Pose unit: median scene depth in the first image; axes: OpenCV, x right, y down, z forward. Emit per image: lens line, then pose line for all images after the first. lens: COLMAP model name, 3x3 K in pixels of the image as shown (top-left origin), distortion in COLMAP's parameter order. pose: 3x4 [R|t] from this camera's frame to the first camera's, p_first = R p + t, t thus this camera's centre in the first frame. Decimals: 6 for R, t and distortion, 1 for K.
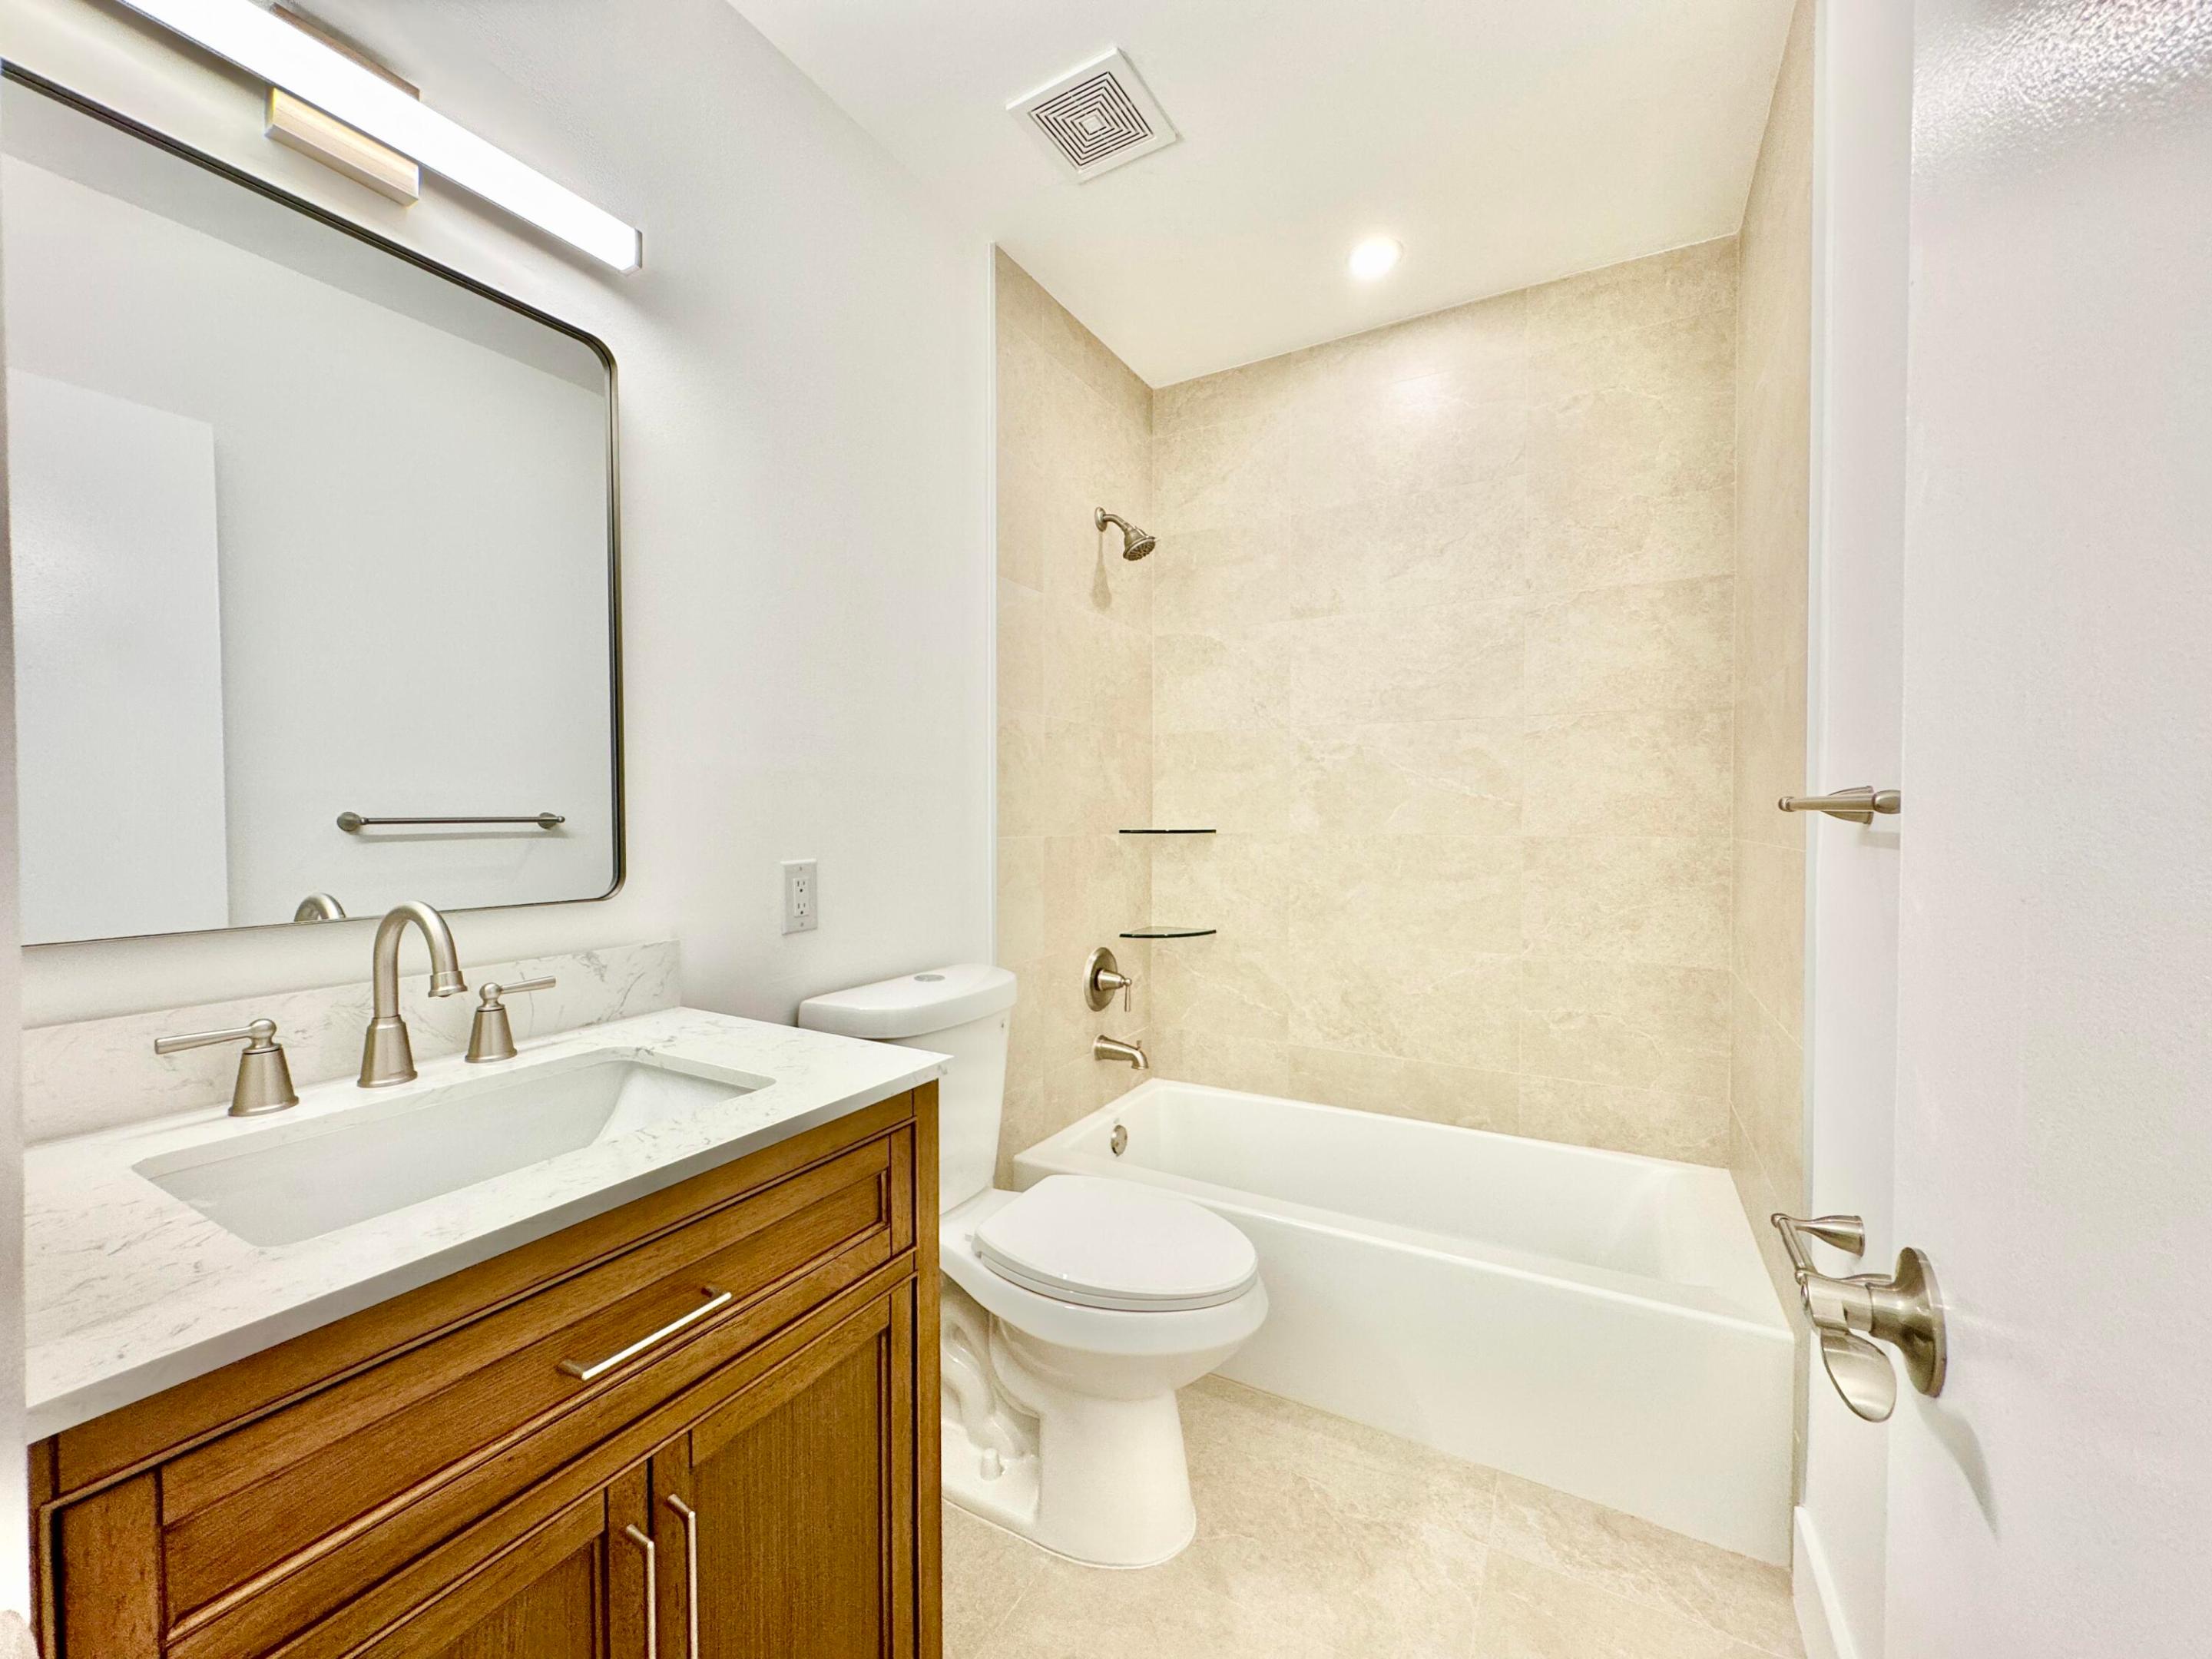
lens RADIAL K [[881.3, 0, 1103.2], [0, 881.3, 832.0], [0, 0, 1]] dist [-0.002724, -0.000029]
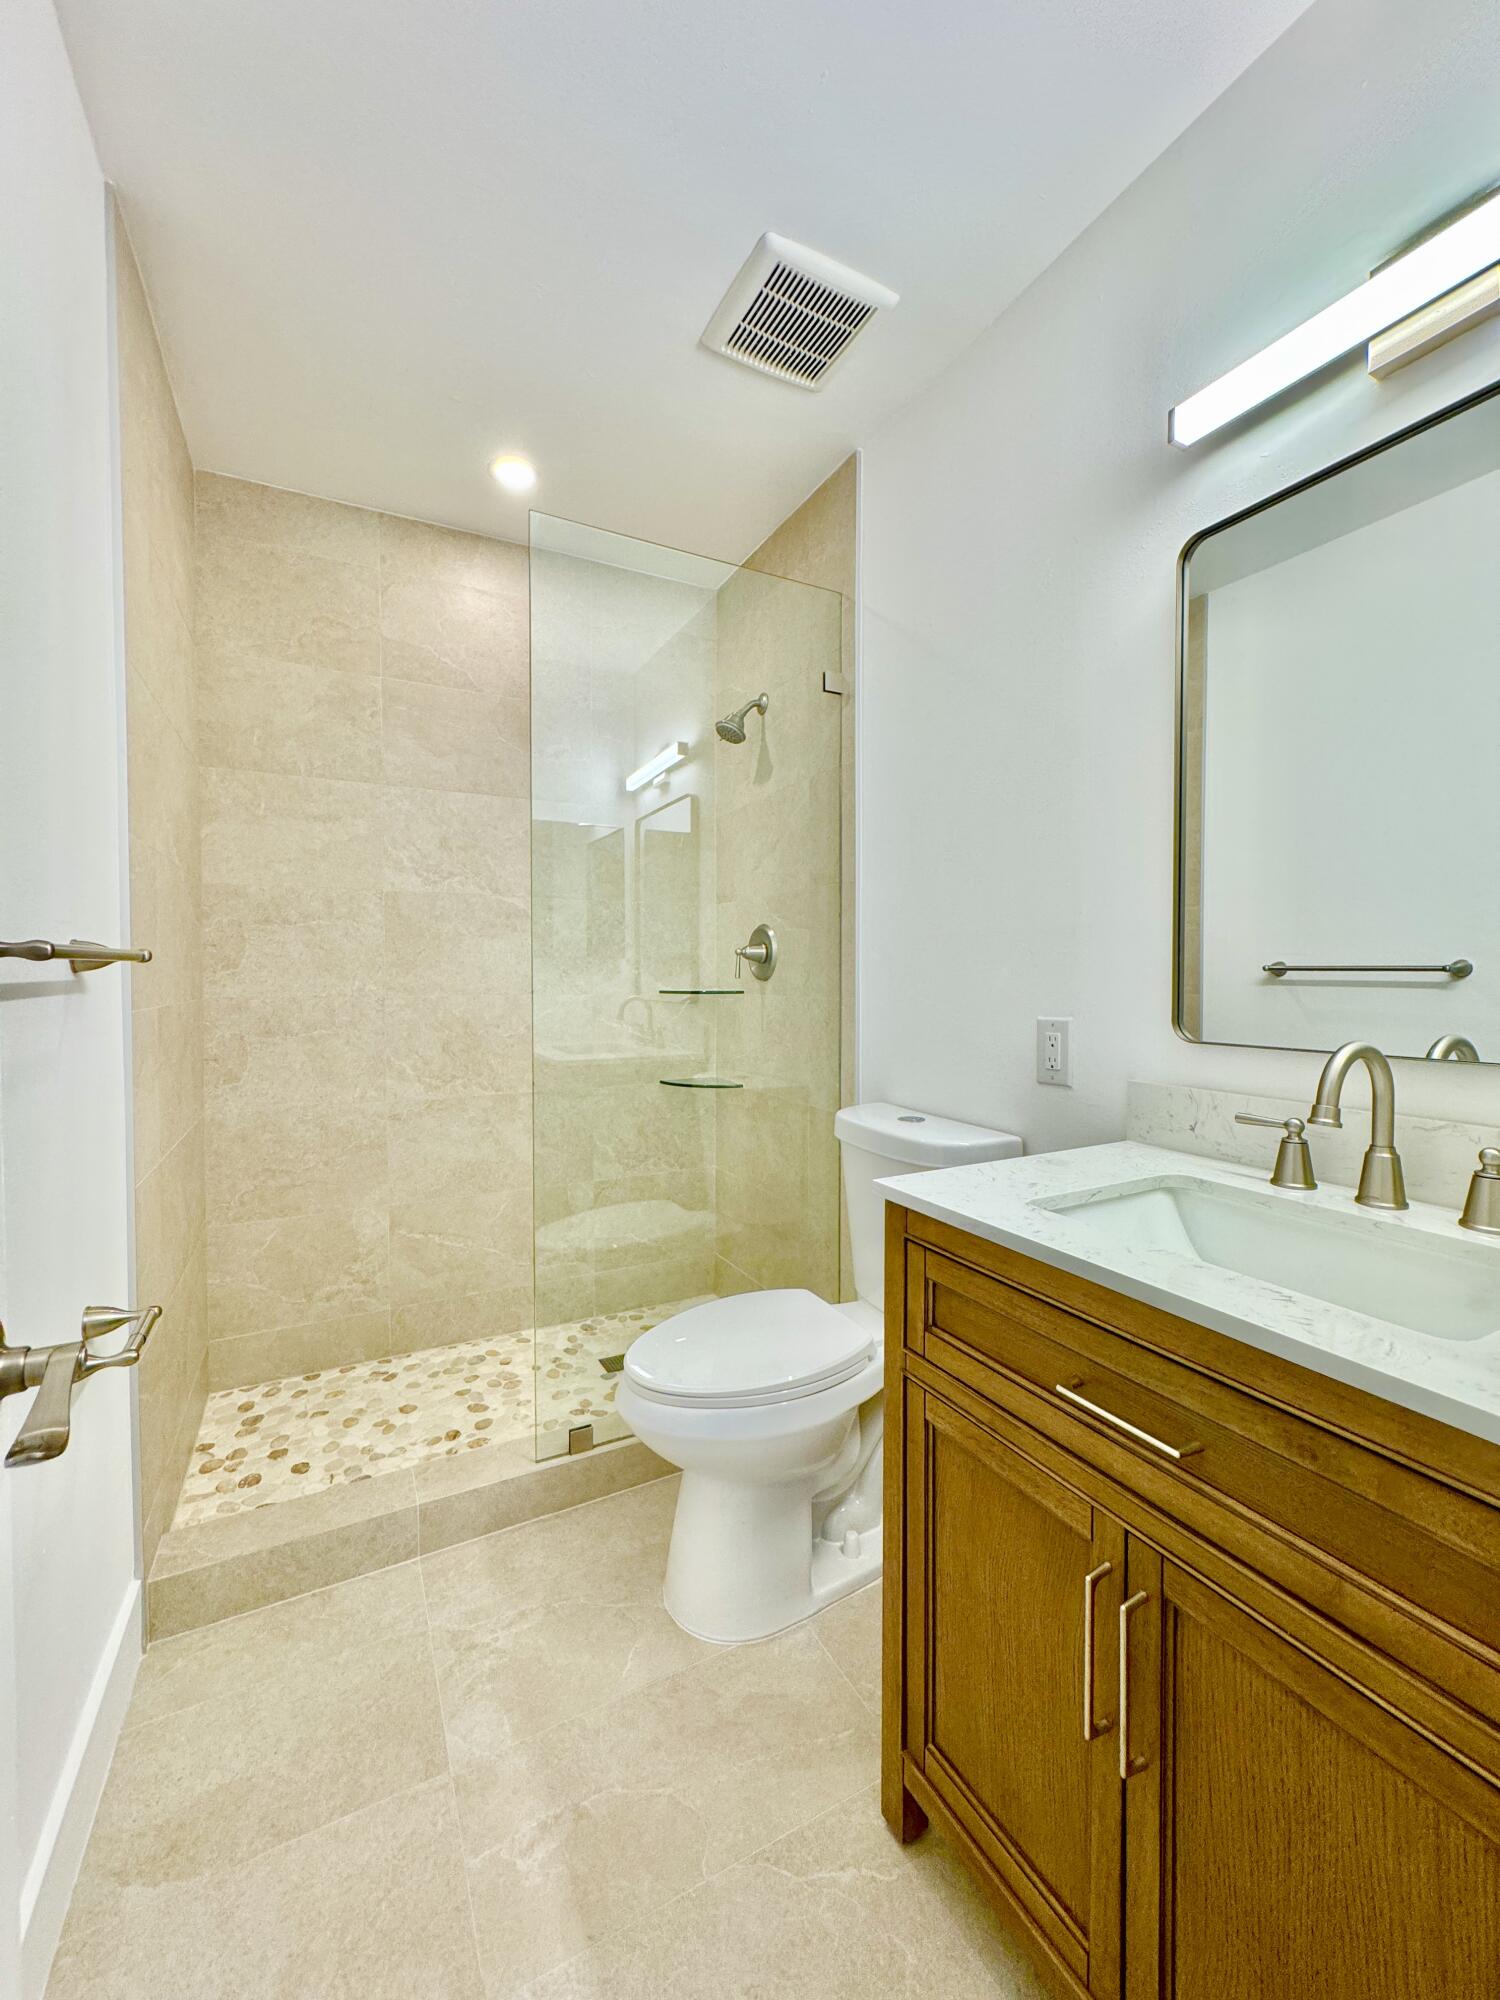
lens RADIAL K [[796.8, 0, 749.7], [0, 796.8, 996.3], [0, 0, 1]] dist [-0.002724, -0.000029]
pose [[-0.545579, 0.024986, -0.837687, 0.465282], [-0.016561, 0.999039, 0.040585, -0.007564], [0.837896, 0.036016, -0.544641, 0.882602]]
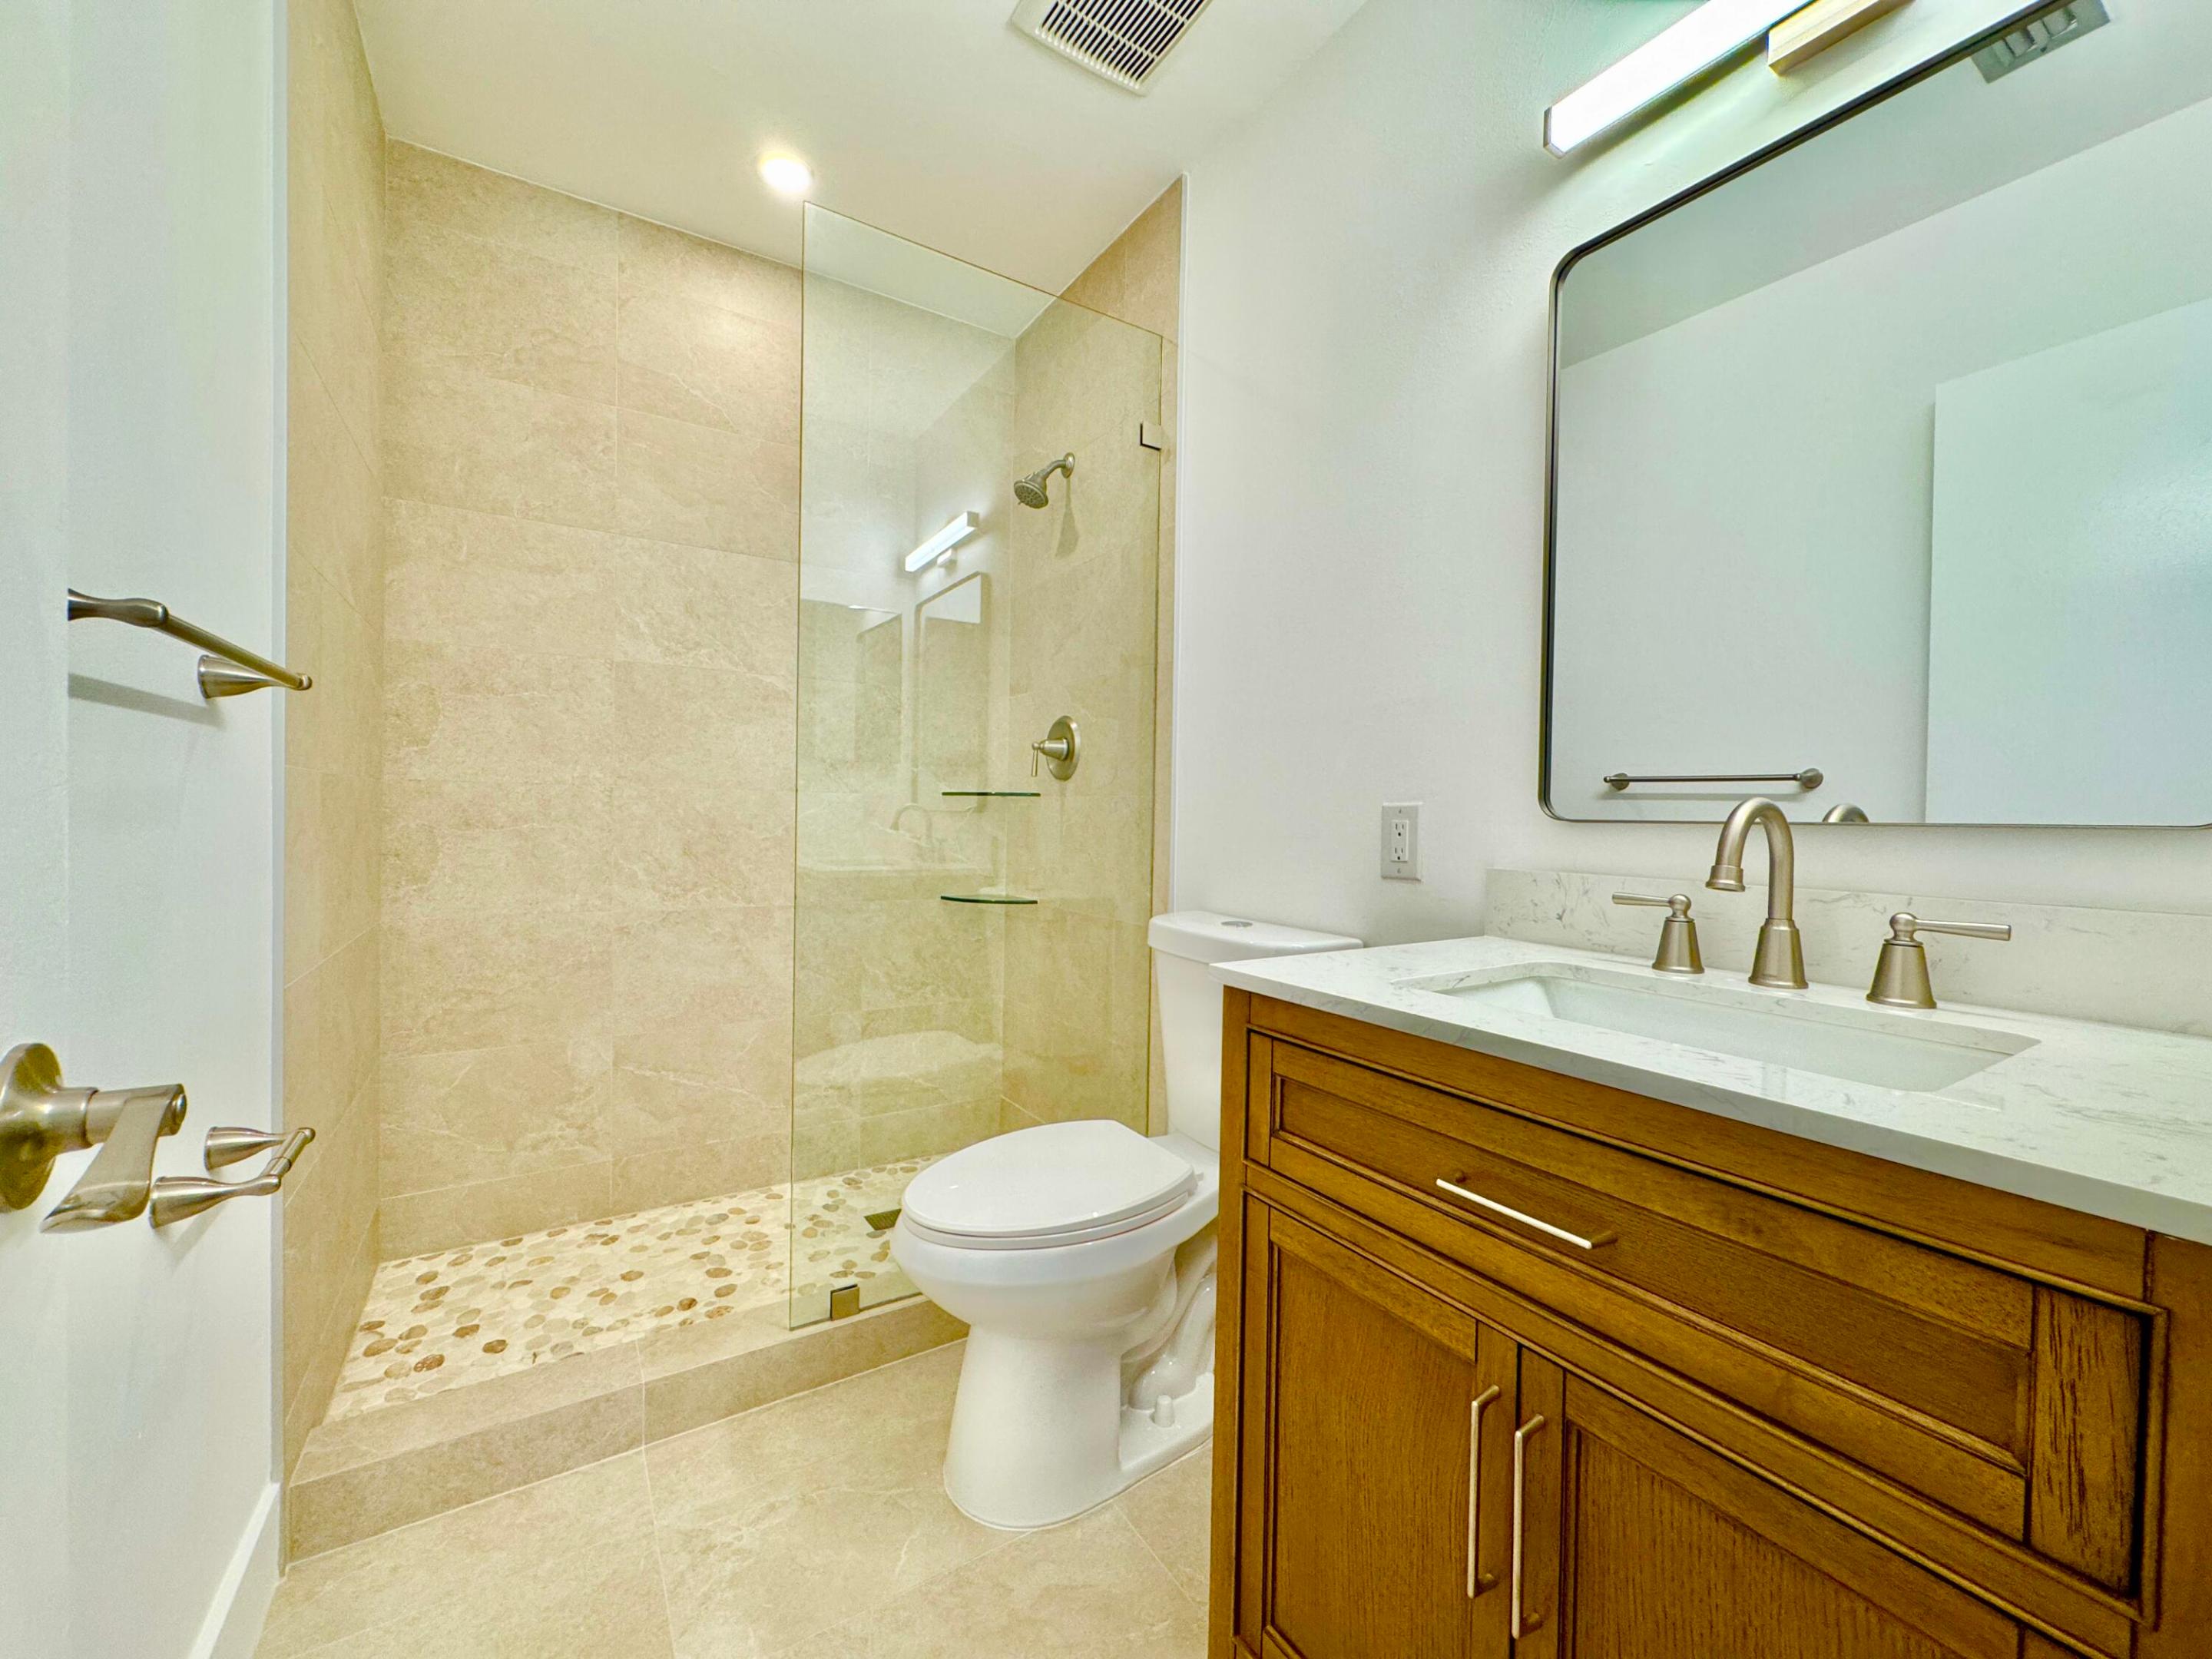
lens RADIAL K [[881.3, 0, 1103.2], [0, 881.3, 832.0], [0, 0, 1]] dist [-0.002724, -0.000029]
pose [[-0.476245, 0.010055, -0.879255, 0.424060], [-0.036087, 0.998869, 0.030969, 0.110280], [0.878572, 0.046478, -0.475344, 0.807167]]
